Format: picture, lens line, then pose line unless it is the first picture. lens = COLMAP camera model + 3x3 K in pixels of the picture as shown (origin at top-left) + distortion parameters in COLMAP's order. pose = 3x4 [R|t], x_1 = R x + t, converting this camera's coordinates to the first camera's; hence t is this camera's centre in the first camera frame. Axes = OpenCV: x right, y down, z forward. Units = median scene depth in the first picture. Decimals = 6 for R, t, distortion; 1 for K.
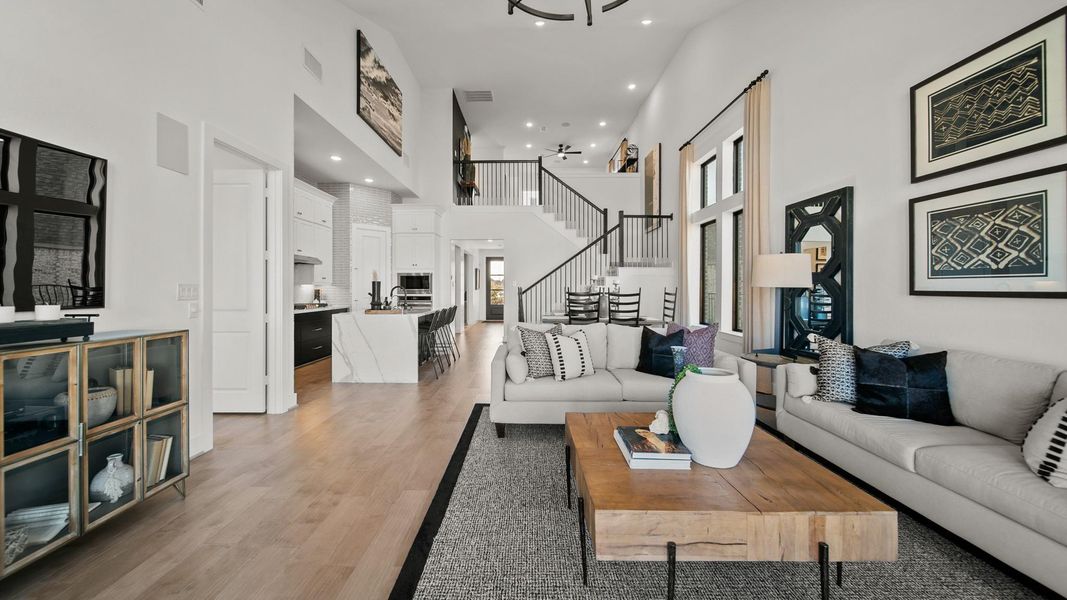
lens RADIAL K [[381.3, 0, 530.2], [0, 381.3, 284.6], [0, 0, 1]] dist [-0.000627, -0.000049]
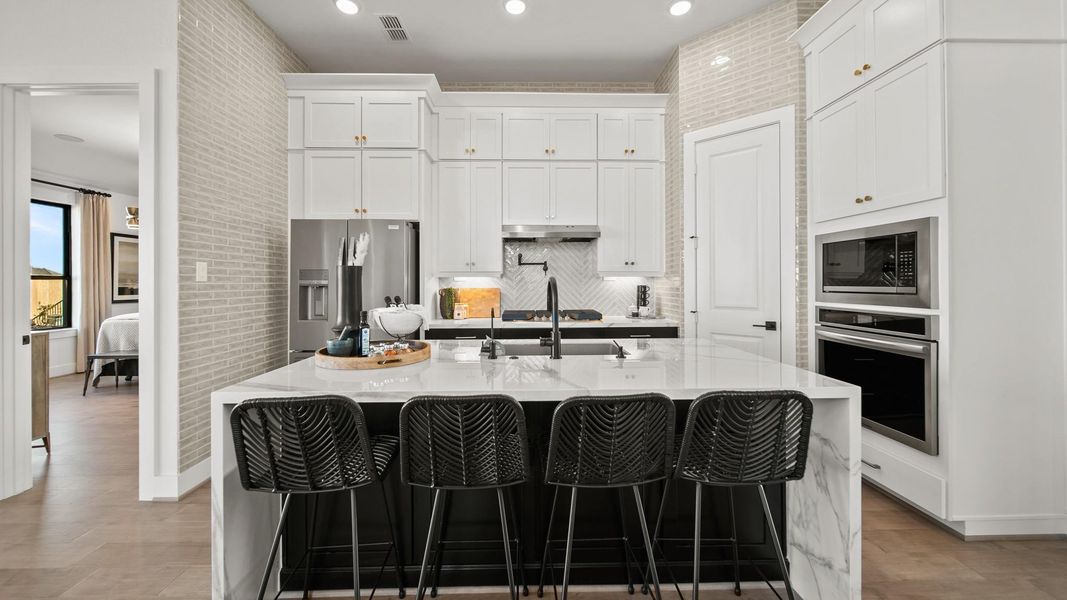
lens RADIAL K [[381.3, 0, 530.2], [0, 381.3, 284.6], [0, 0, 1]] dist [-0.000627, -0.000049]
pose [[0.020588, 0.006539, -0.999767, -0.031530], [0.015528, 0.999856, 0.006859, 0.004582], [0.999667, -0.015665, 0.020483, 0.749247]]
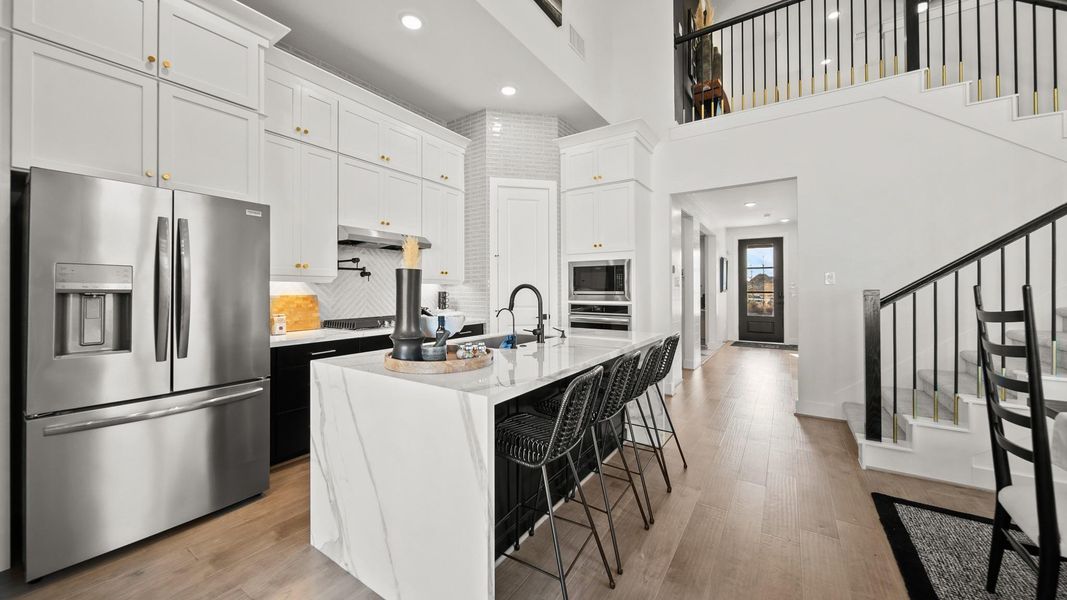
lens RADIAL K [[381.3, 0, 530.2], [0, 381.3, 284.6], [0, 0, 1]] dist [-0.000627, -0.000049]
pose [[0.828680, -0.006755, -0.559682, -0.086237], [0.006770, 0.999975, -0.002046, 0.002765], [0.559682, -0.002093, 0.828705, 0.511127]]
